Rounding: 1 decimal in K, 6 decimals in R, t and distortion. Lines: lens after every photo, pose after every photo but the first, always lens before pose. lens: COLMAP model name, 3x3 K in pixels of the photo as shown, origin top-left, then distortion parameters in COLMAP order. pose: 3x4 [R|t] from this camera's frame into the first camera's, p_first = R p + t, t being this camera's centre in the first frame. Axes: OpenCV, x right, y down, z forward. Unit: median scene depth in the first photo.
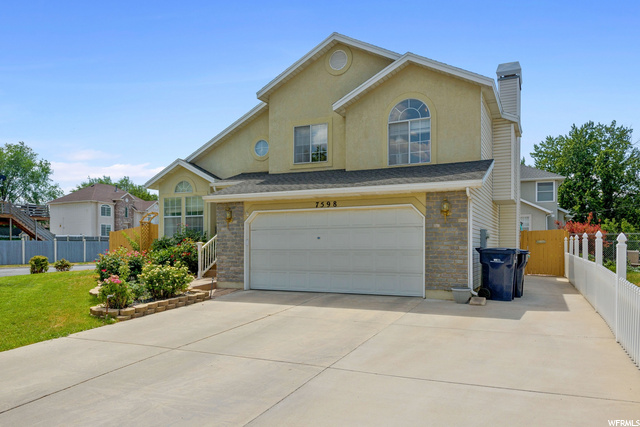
lens RADIAL K [[468.4, 0, 319.0], [0, 468.4, 225.8], [0, 0, 1]] dist [0.000097, -0.000123]
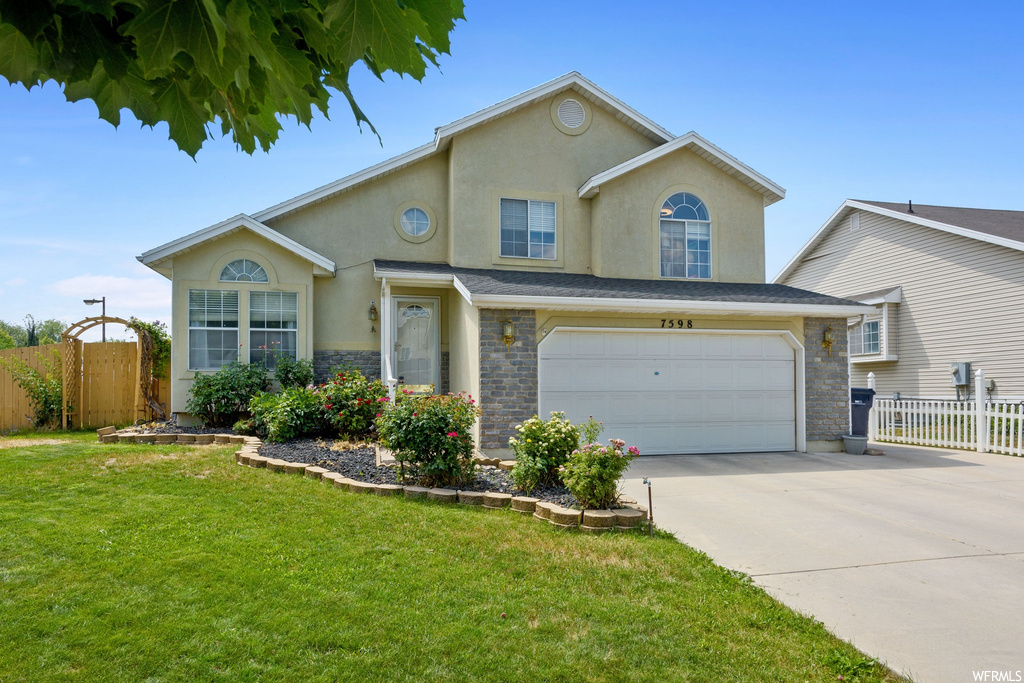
lens RADIAL K [[632.6, 0, 512.0], [0, 632.6, 341.5], [0, 0, 1]] dist [0.002825, 0.000140]
pose [[0.776634, 0.049416, 0.628011, -0.659858], [-0.022942, 0.998476, -0.050195, 0.027651], [-0.629534, 0.024575, 0.776584, 0.390761]]
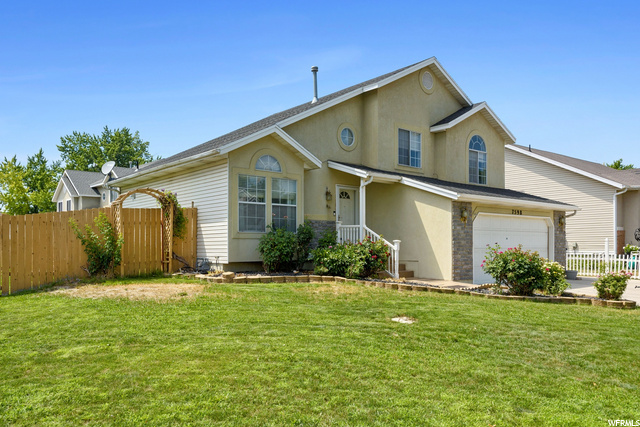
lens RADIAL K [[473.0, 0, 320.0], [0, 473.0, 213.5], [0, 0, 1]] dist [0.046143, 0.000489]
pose [[0.430587, 0.058894, 0.900626, -1.225580], [-0.037307, 0.998177, -0.047437, 0.035362], [-0.901778, -0.013173, 0.431999, 0.821316]]
